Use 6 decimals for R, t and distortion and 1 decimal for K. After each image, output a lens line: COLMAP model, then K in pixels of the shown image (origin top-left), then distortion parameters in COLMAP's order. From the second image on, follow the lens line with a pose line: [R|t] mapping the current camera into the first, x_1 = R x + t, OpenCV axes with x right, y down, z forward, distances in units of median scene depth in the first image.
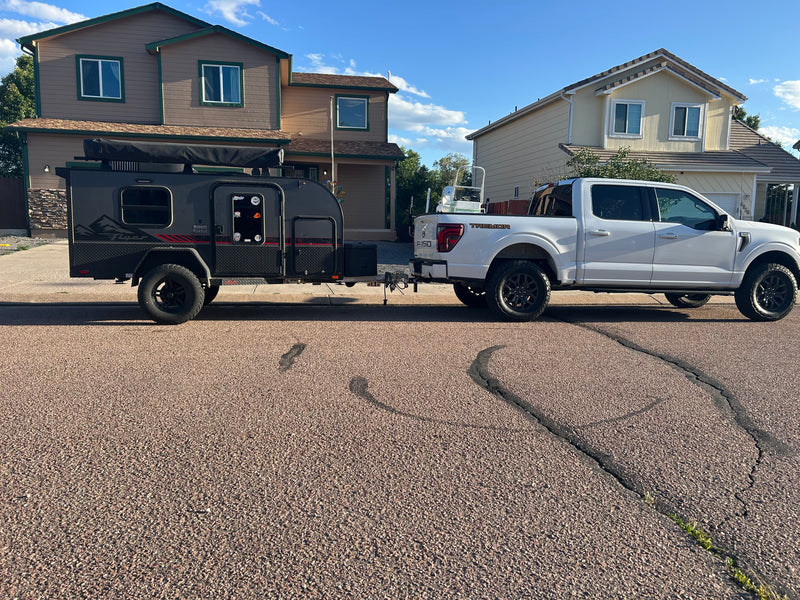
lens RADIAL K [[608.8, 0, 398.3], [0, 608.8, 302.5], [0, 0, 1]] dist [0.038129, -0.029048]
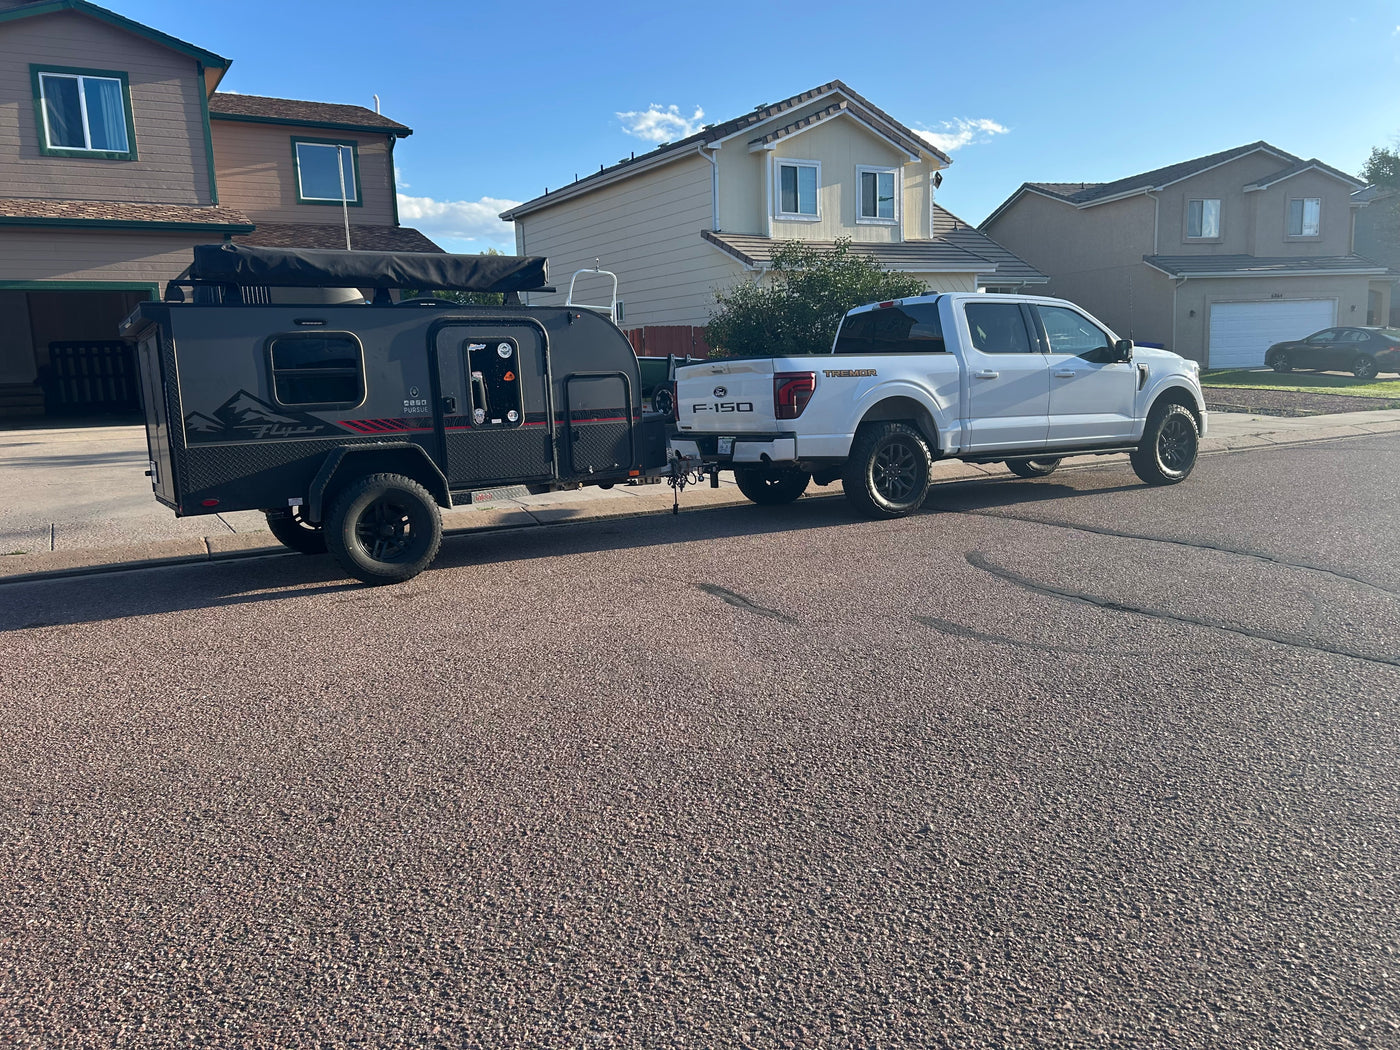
lens RADIAL K [[1065.5, 0, 703.5], [0, 1065.5, 523.3], [0, 0, 1]] dist [0.038129, -0.029048]
pose [[0.932544, -0.100820, 0.346695, -0.376454], [0.093879, 0.994903, 0.036805, -0.022891], [-0.348639, -0.001775, 0.937256, 0.004230]]
